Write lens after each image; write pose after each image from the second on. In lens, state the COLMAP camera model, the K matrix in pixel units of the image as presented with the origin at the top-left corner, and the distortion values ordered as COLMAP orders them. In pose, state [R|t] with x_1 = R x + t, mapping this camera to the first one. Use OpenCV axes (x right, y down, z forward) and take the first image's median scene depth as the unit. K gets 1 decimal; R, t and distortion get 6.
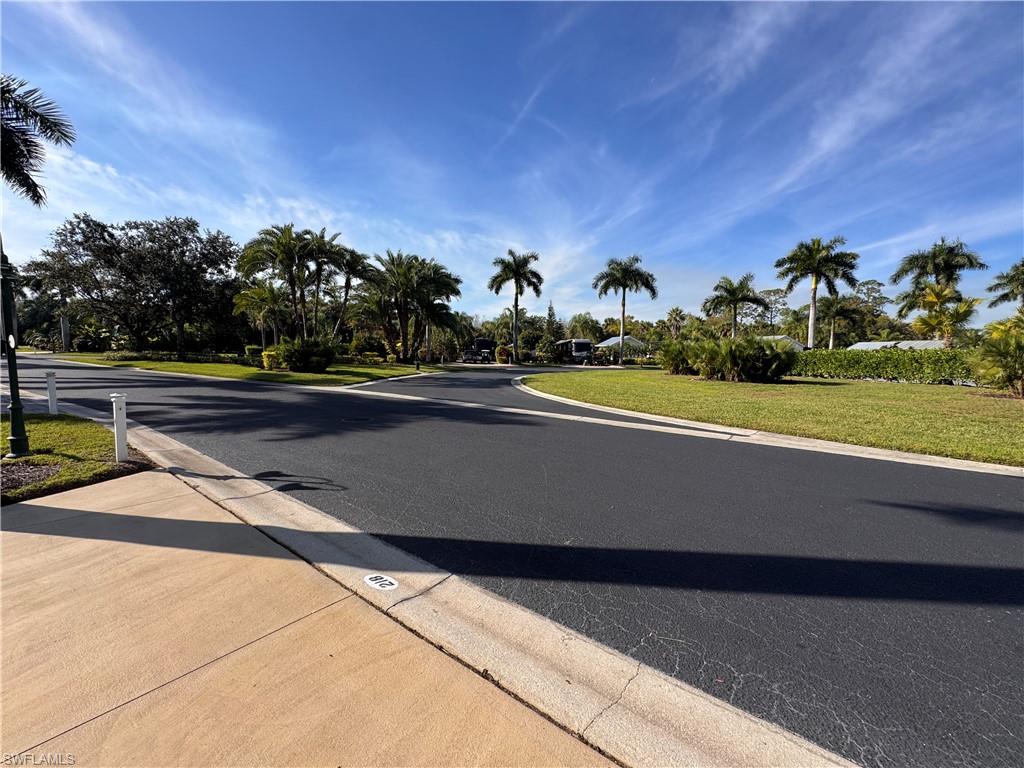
lens RADIAL K [[405.9, 0, 512.0], [0, 405.9, 383.9], [0, 0, 1]] dist [-0.001588, -0.000429]
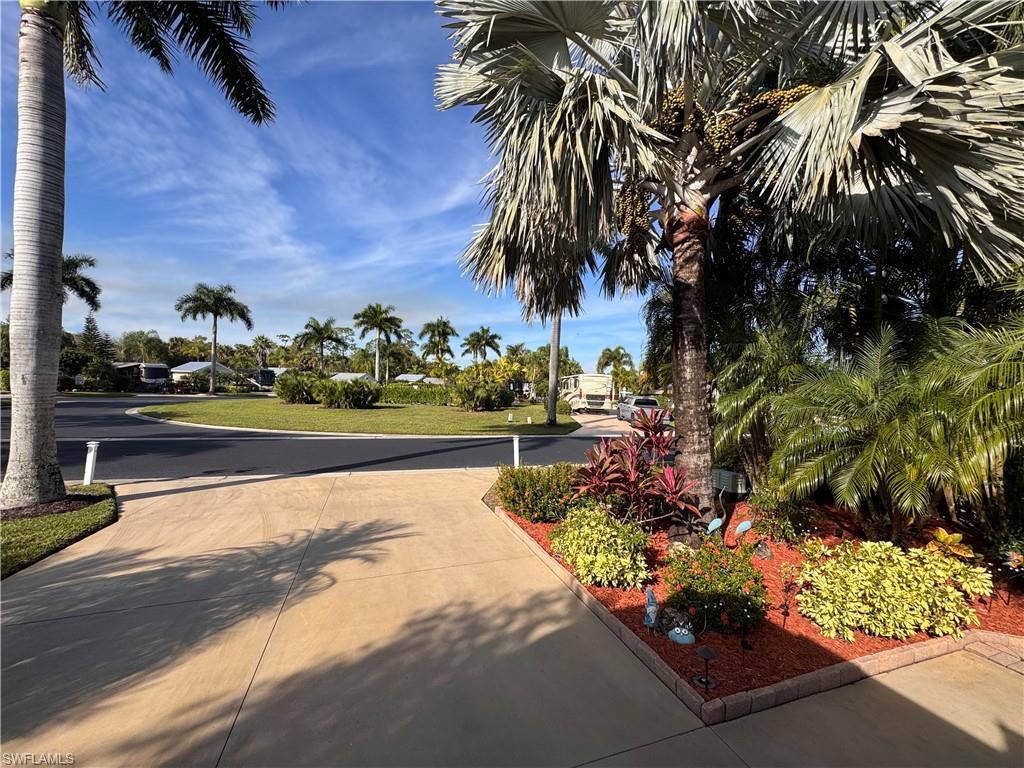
lens RADIAL K [[406.3, 0, 509.5], [0, 406.3, 384.4], [0, 0, 1]] dist [-0.001093, -0.000080]
pose [[0.560880, 0.005538, 0.827878, -0.137159], [0.037998, 0.998752, -0.032424, -0.009059], [-0.827024, 0.049644, 0.559970, -0.132511]]
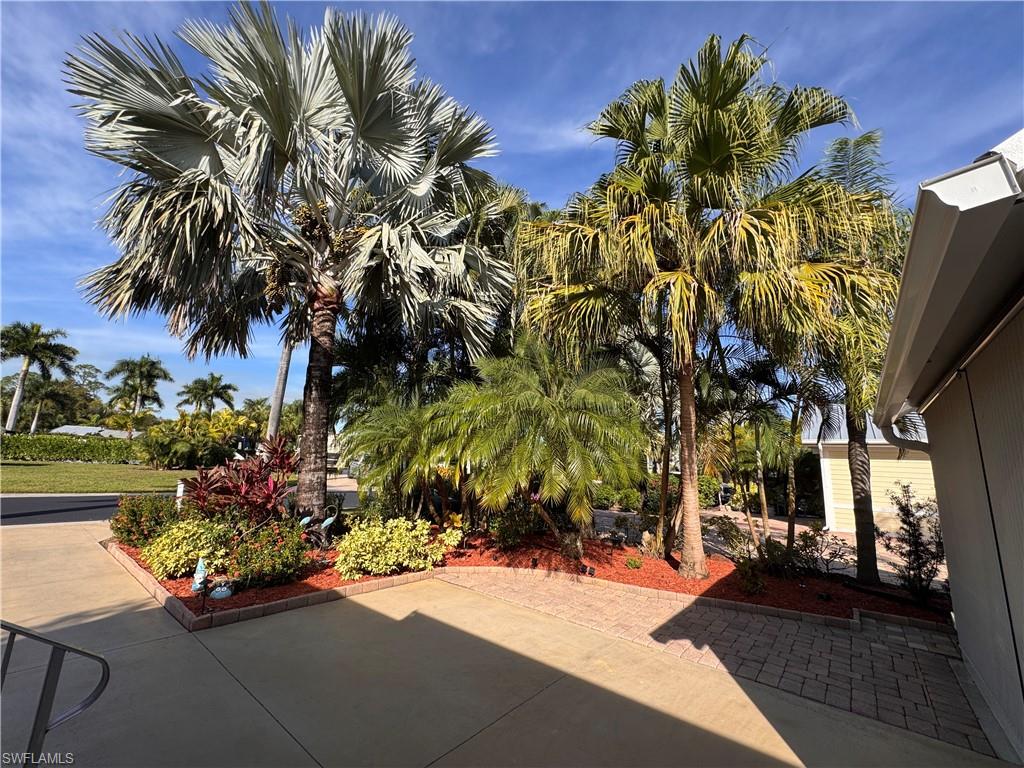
lens RADIAL K [[409.7, 0, 509.4], [0, 409.7, 385.2], [0, 0, 1]] dist [-0.000353, 0.000133]
pose [[0.039460, 0.173936, 0.983966, -0.158209], [0.023319, 0.984305, -0.174931, 0.004845], [-0.998949, 0.029848, 0.034785, -0.184844]]
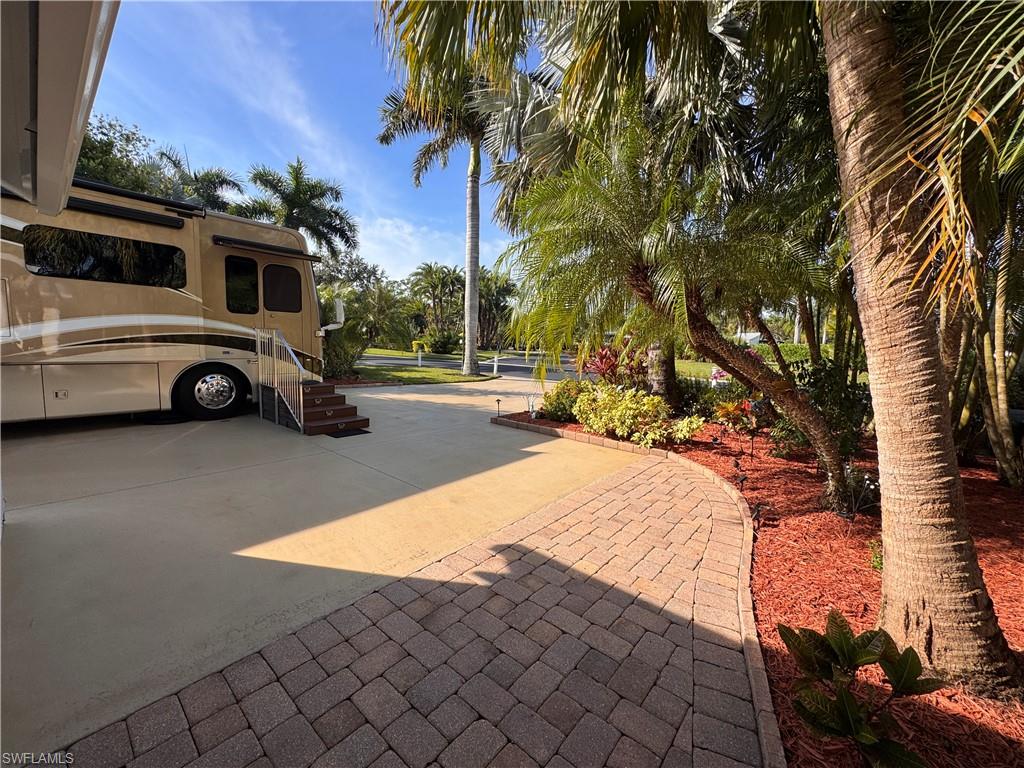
lens RADIAL K [[410.9, 0, 509.1], [0, 410.9, 384.3], [0, 0, 1]] dist [-0.013184, -0.000071]
pose [[0.998116, 0.016358, -0.059135, -0.062165], [-0.014658, 0.999470, 0.029079, 0.016978], [0.059580, -0.028158, 0.997826, -0.268159]]
